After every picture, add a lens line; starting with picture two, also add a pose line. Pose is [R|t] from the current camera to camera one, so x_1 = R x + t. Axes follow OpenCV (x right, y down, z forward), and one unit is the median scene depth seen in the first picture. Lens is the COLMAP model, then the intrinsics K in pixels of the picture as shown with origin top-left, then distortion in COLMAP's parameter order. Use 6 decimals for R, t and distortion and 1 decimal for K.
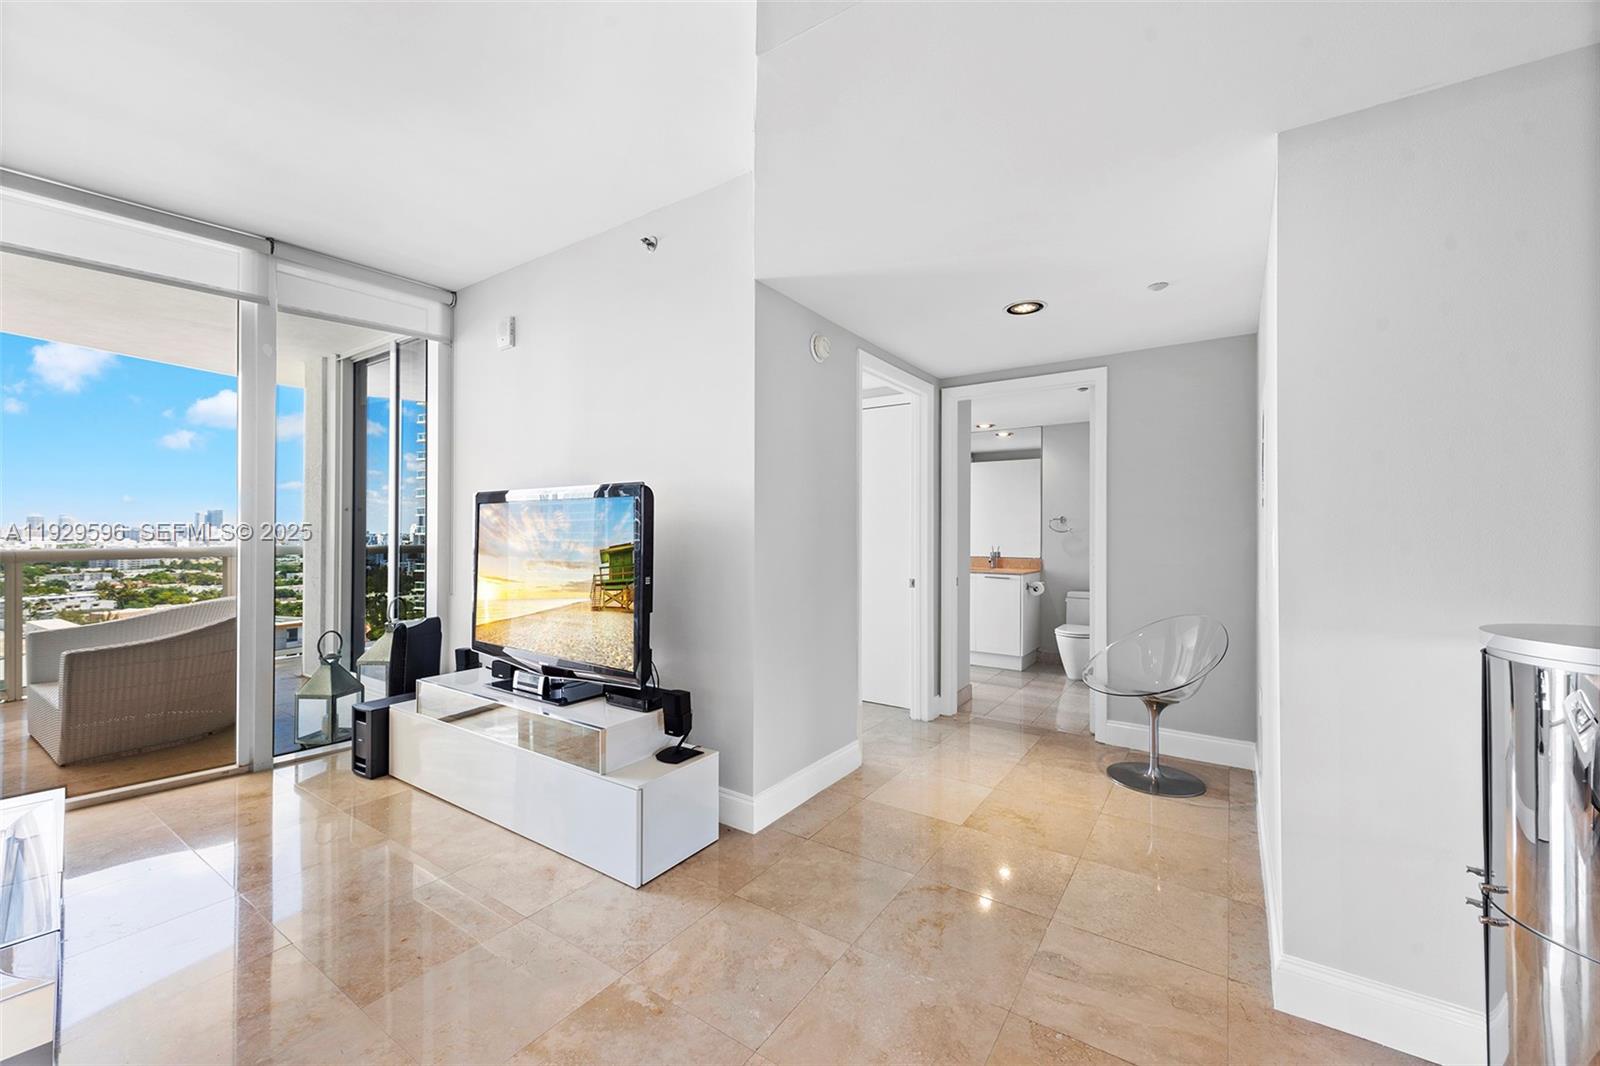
lens RADIAL K [[630.2, 0, 800.0], [0, 630.2, 533.0], [0, 0, 1]] dist [0.019125, -0.003732]
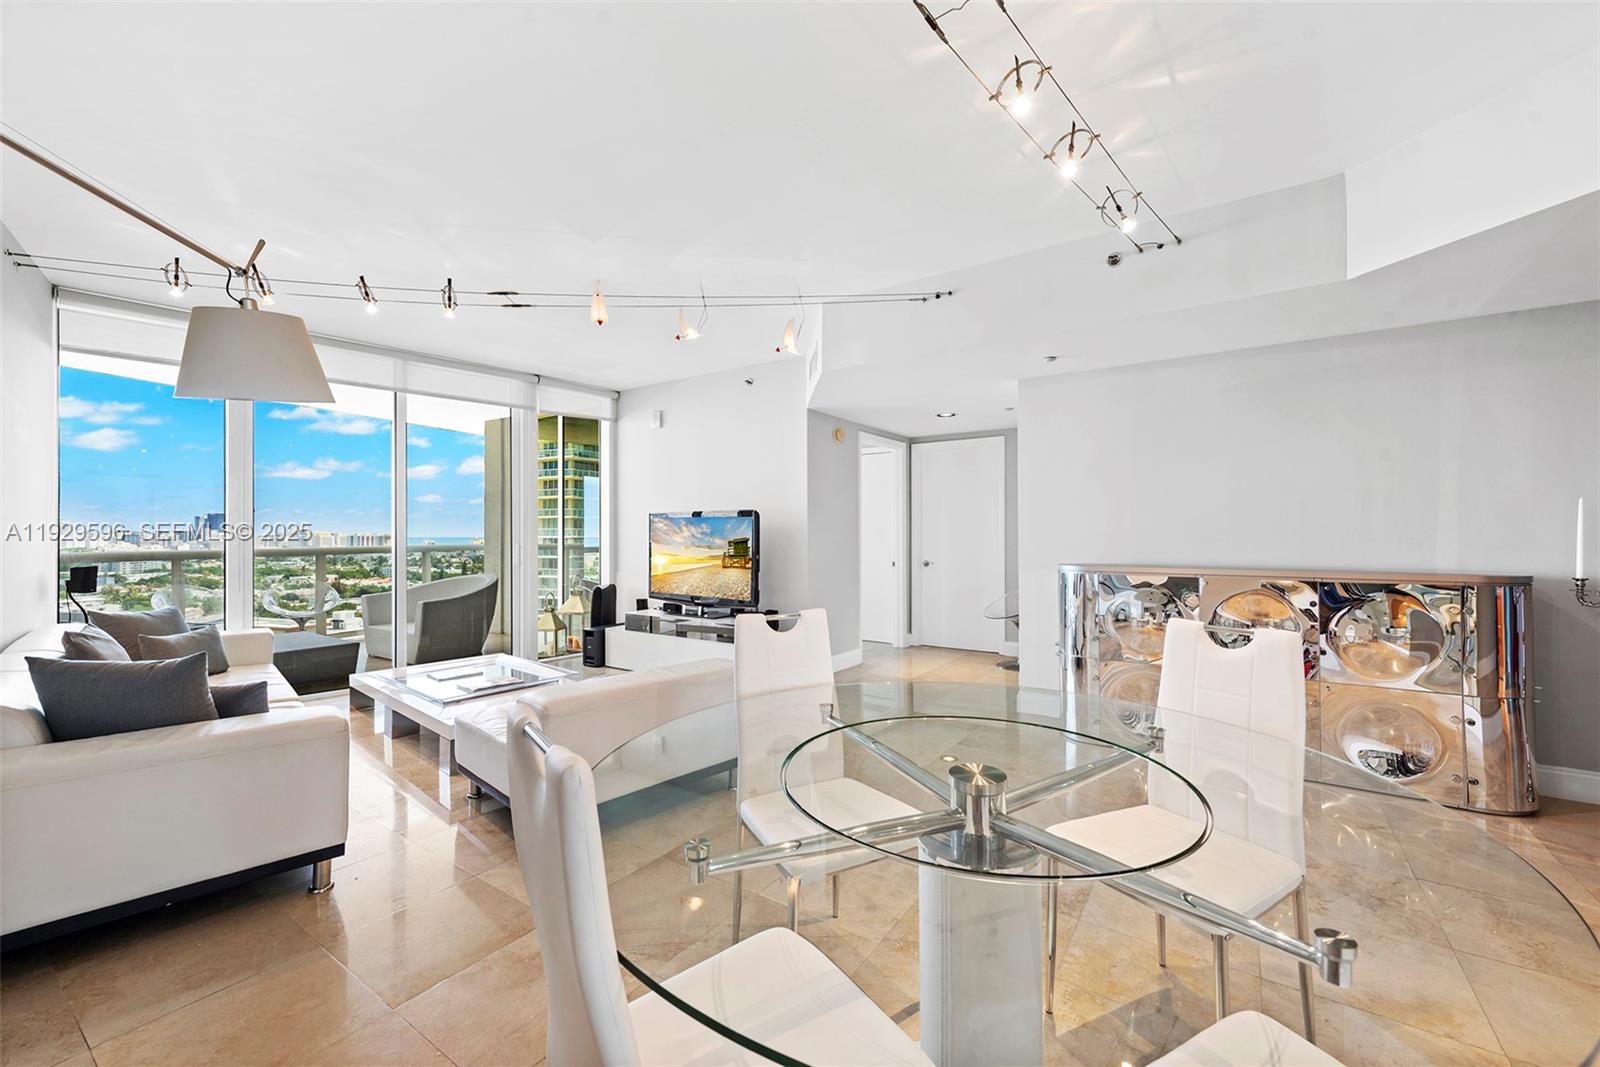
lens RADIAL K [[642.8, 0, 800.3], [0, 642.8, 537.7], [0, 0, 1]] dist [0.023930, -0.006467]
pose [[0.999943, -0.004752, -0.009602, -0.045561], [0.004812, 0.999969, 0.006169, 0.000043], [0.009573, -0.006215, 0.999935, -0.663522]]
